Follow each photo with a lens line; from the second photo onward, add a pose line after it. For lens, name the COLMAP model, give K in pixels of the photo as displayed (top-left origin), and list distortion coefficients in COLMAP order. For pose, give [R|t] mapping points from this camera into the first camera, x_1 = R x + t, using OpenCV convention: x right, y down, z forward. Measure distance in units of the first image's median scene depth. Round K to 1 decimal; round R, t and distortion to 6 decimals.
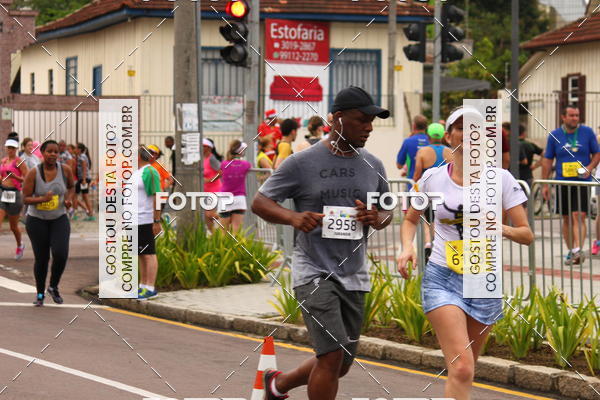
lens RADIAL K [[3518.5, 0, 352.3], [0, 3518.5, 199.9], [0, 0, 1]] dist [0.643428, -5.779957]
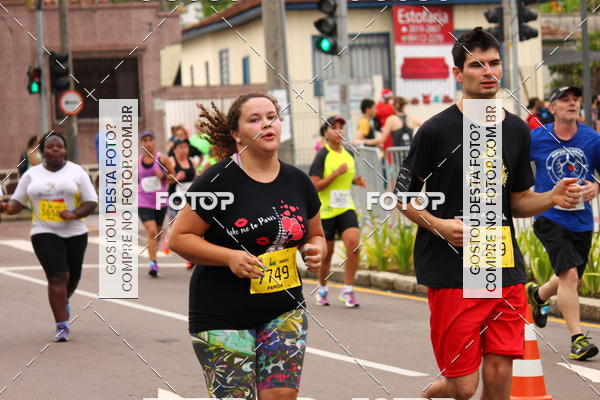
lens RADIAL K [[2499.2, 0, 300.0], [0, 2499.2, 200.0], [0, 0, 1]] dist [0.138228, -3.042334]
pose [[0.998746, -0.049106, 0.009715, -0.064410], [0.048954, 0.998684, 0.015282, -0.004211], [-0.010452, -0.014787, 0.999836, 0.217470]]
